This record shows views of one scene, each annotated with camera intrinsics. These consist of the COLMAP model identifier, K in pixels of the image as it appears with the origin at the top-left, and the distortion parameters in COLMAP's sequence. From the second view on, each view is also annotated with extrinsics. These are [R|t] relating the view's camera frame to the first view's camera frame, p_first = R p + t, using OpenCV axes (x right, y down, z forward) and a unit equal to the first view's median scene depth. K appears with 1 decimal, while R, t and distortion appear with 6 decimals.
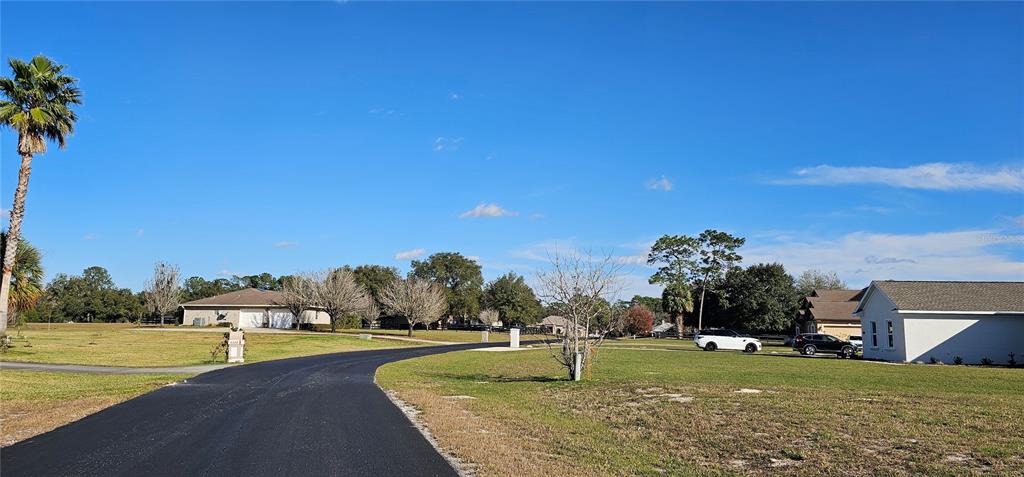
lens RADIAL K [[677.9, 0, 524.7], [0, 677.9, 236.0], [0, 0, 1]] dist [0.082992, -0.087472]
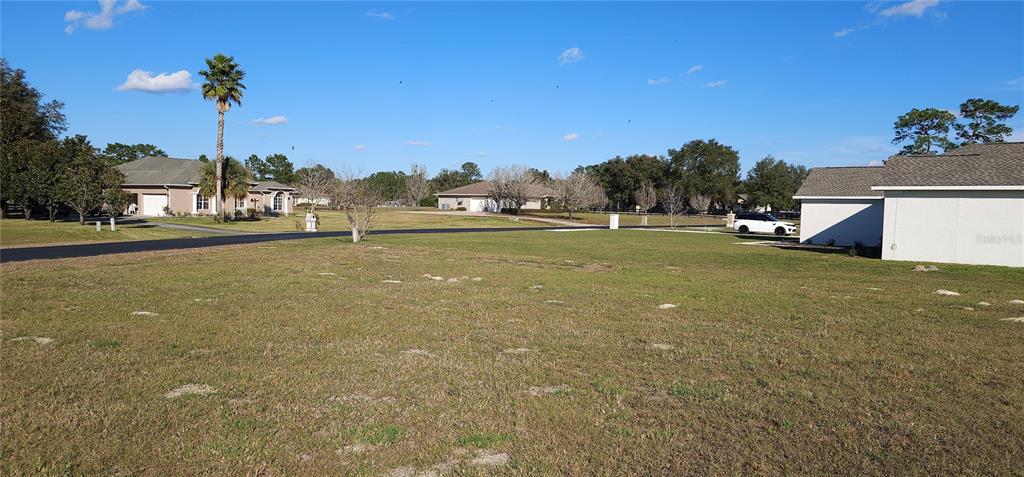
lens RADIAL K [[677.9, 0, 524.7], [0, 677.9, 236.0], [0, 0, 1]] dist [0.082992, -0.087472]
pose [[0.856811, 0.021856, -0.515167, 0.234772], [0.065021, 0.986546, 0.149995, -0.005740], [0.511514, -0.162014, 0.843863, -0.039244]]
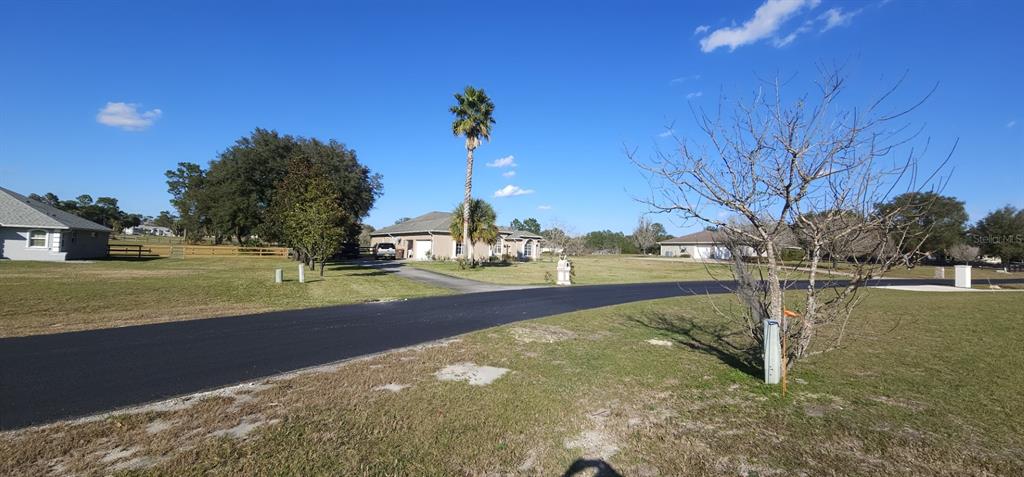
lens RADIAL K [[412.0, 0, 512.0], [0, 412.0, 238.5], [0, 0, 1]] dist [-0.001505, -0.000190]
pose [[0.594294, -0.023897, -0.803893, 0.031707], [0.091561, 0.995070, 0.038108, 0.017079], [0.799019, -0.096253, 0.593552, 0.129910]]
